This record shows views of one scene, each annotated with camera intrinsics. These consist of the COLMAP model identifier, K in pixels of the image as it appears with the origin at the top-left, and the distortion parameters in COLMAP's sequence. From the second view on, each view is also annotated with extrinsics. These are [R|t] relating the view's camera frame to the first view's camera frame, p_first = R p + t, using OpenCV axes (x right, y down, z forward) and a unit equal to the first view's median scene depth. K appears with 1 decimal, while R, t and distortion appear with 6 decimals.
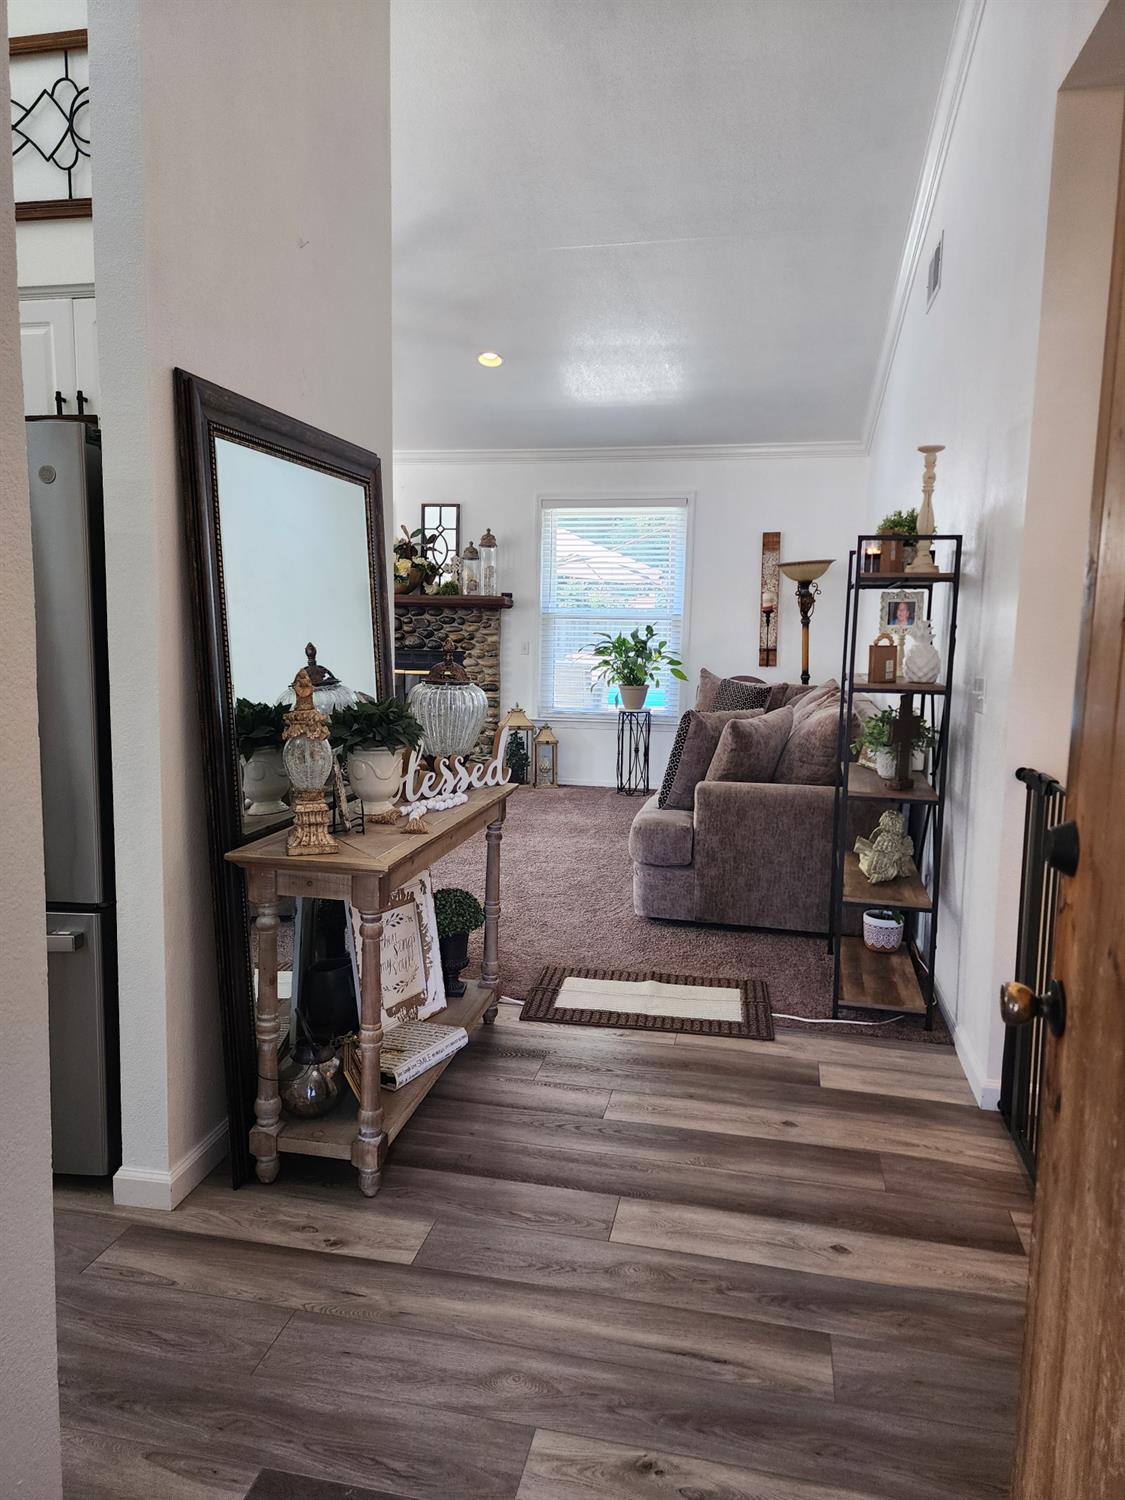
lens RADIAL K [[1013.1, 0, 545.3], [0, 1013.1, 730.7], [0, 0, 1]] dist [0.070194, -0.057066]
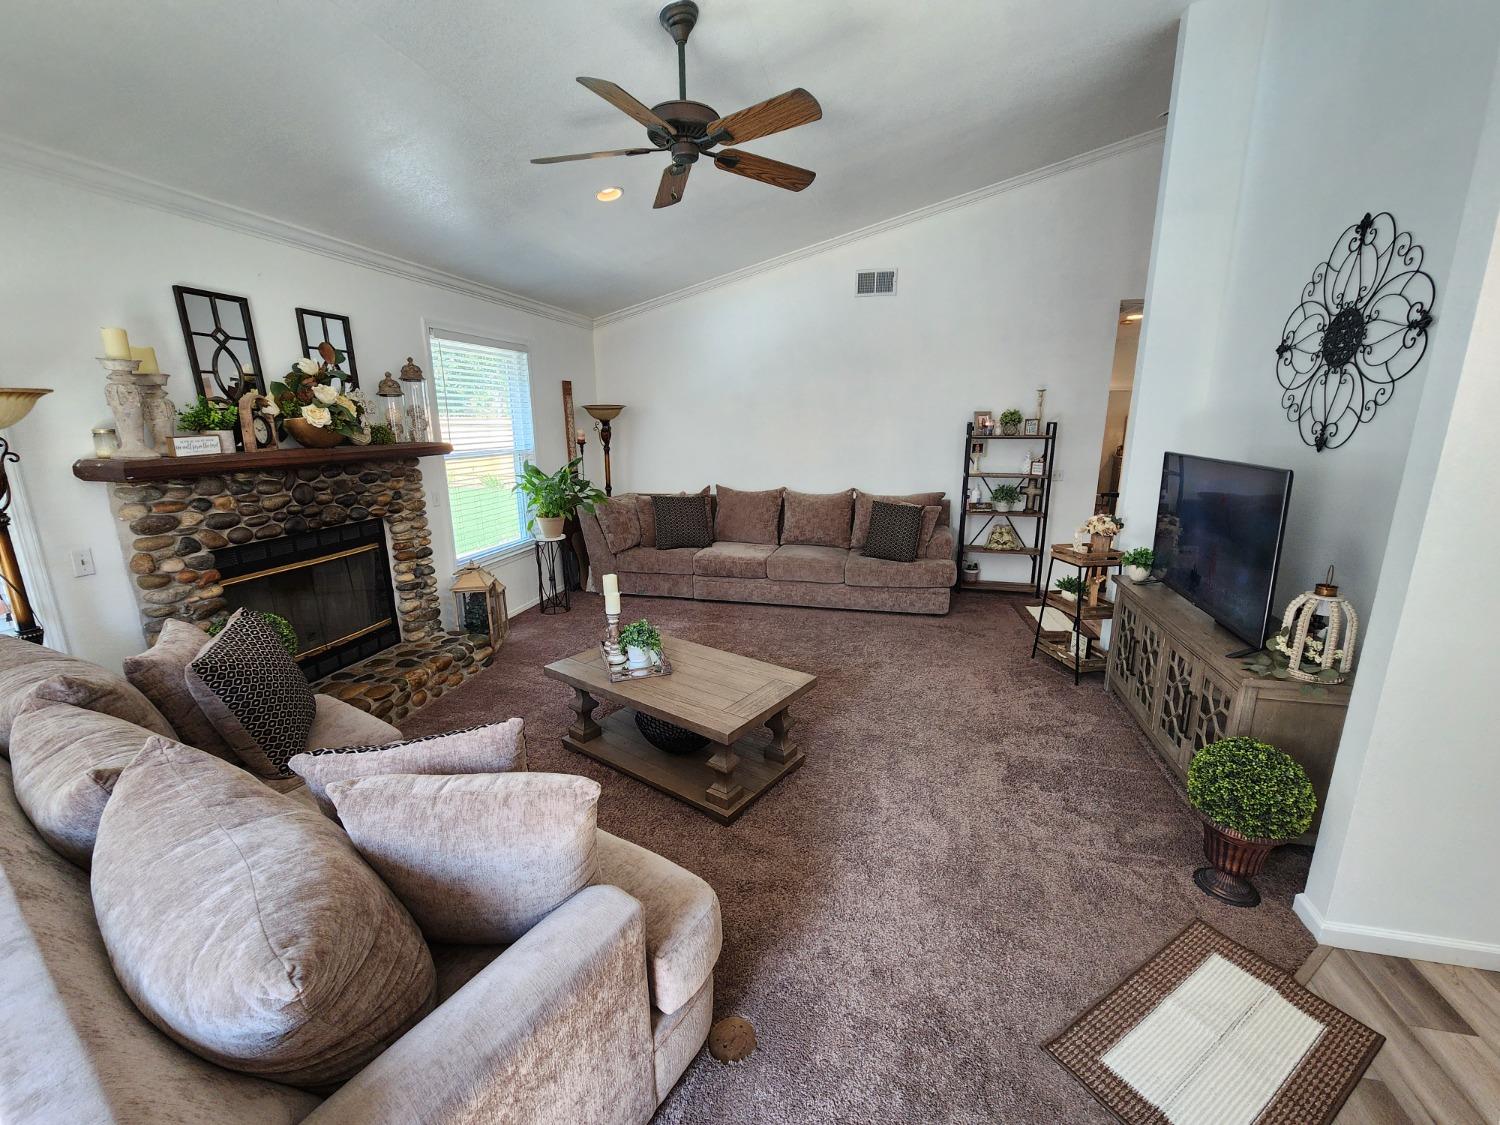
lens RADIAL K [[614.9, 0, 754.0], [0, 614.9, 564.0], [0, 0, 1]] dist [0.000236, -0.002293]
pose [[0.011586, -0.249766, 0.968237, -0.616398], [0.110837, 0.962656, 0.247000, -0.144809], [-0.993771, 0.104454, 0.038836, 0.800380]]
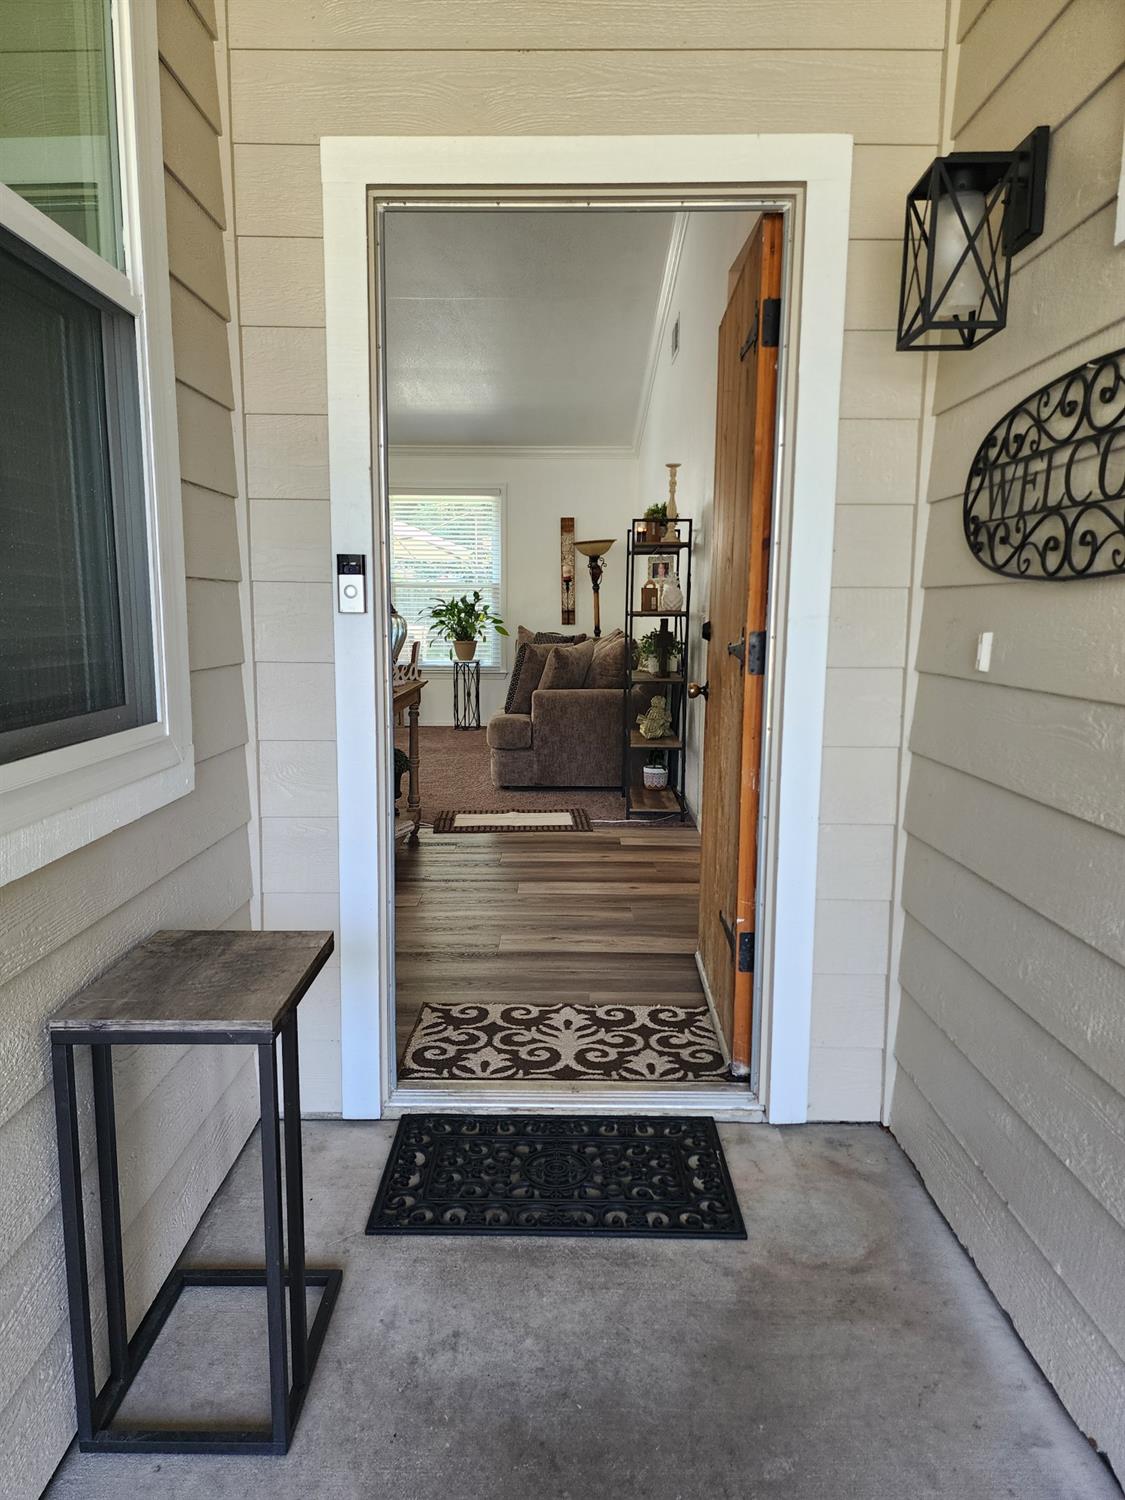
lens RADIAL K [[1013.1, 0, 556.6], [0, 1013.1, 766.5], [0, 0, 1]] dist [0.070194, -0.057066]
pose [[0.975958, -0.047217, 0.212784, -0.079649], [0.037207, 0.998015, 0.050808, 0.052798], [-0.214761, -0.041670, 0.975777, -0.260424]]
